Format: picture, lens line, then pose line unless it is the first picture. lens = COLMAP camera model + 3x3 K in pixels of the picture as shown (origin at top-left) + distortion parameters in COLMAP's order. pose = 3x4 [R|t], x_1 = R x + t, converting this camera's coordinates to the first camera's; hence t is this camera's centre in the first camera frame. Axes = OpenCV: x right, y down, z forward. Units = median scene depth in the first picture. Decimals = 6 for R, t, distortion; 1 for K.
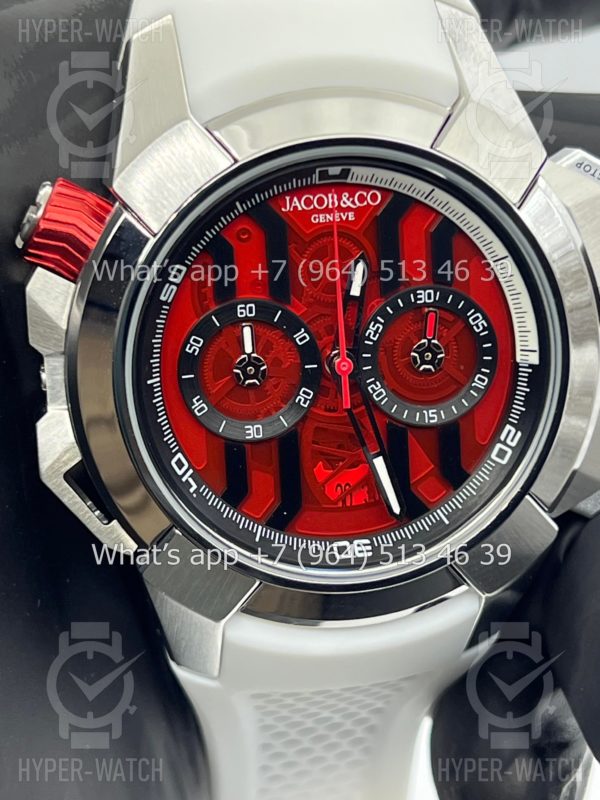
lens RADIAL K [[1877.5, 0, 300.4], [0, 1877.5, 396.7], [0, 0, 1]] dist [0.232074, 0.000000]
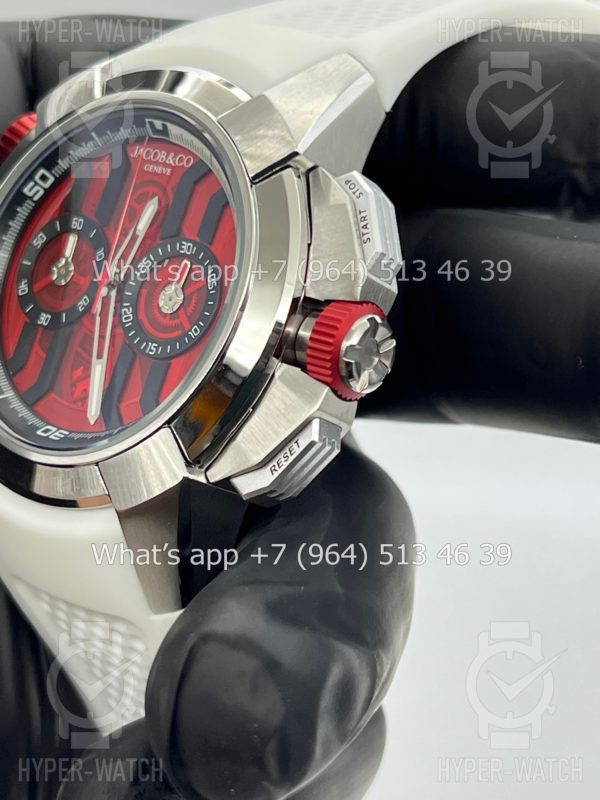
lens RADIAL K [[1877.5, 0, 299.6], [0, 1877.5, 395.7], [0, 0, 1]] dist [0.232074, 0.000000]
pose [[0.637399, 0.216556, -0.739477, 0.987287], [-0.477449, 0.864256, -0.158444, 0.174975], [0.604785, 0.454055, 0.654270, 0.333647]]
